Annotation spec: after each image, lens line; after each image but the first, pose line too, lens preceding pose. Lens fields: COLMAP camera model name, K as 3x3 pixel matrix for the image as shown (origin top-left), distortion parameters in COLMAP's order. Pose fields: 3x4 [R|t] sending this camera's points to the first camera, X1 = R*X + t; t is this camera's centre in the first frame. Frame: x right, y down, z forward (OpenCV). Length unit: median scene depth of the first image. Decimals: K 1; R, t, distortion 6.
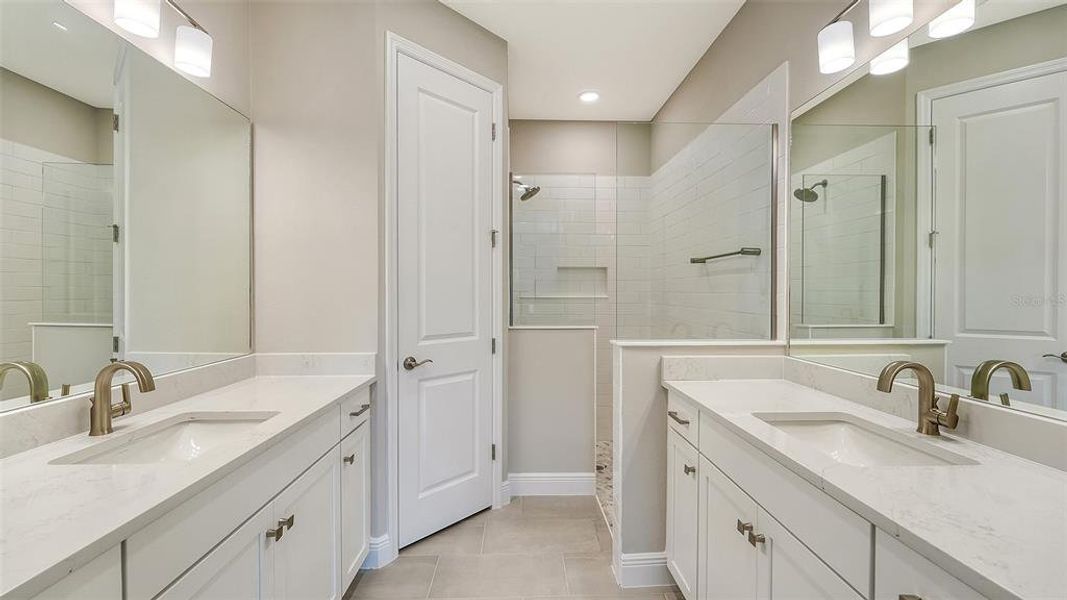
lens RADIAL K [[431.1, 0, 532.3], [0, 431.1, 299.1], [0, 0, 1]] dist [0.003314, -0.000281]
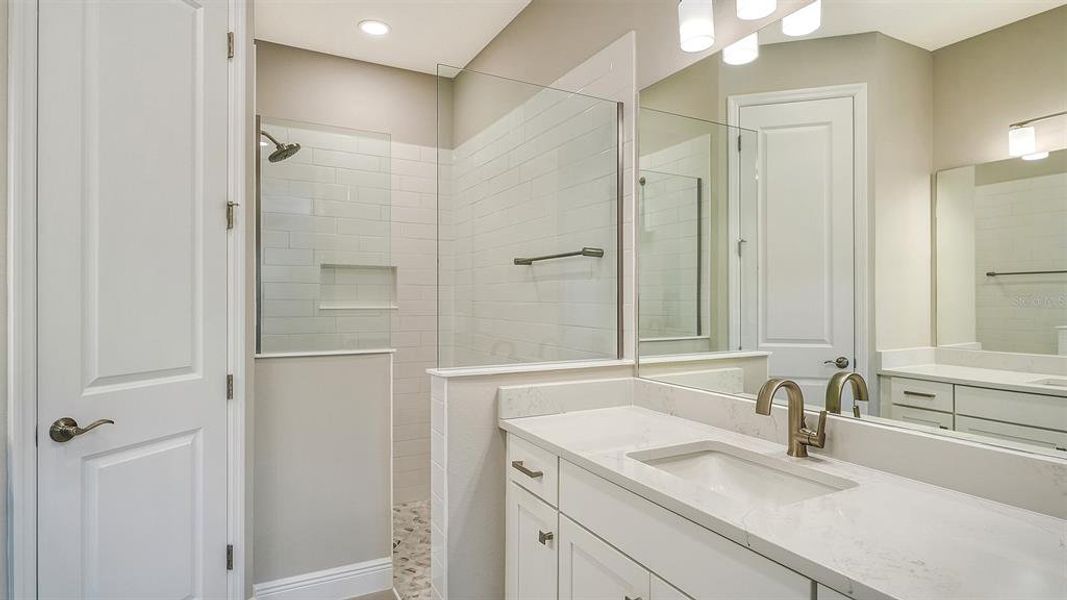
lens RADIAL K [[552.2, 0, 532.1], [0, 552.2, 303.1], [0, 0, 1]] dist [0.003625, -0.001023]
pose [[0.895307, 0.000605, 0.445449, -0.060148], [0.004193, 0.999943, -0.009788, -0.003282], [-0.445429, 0.010631, 0.895254, 0.094420]]
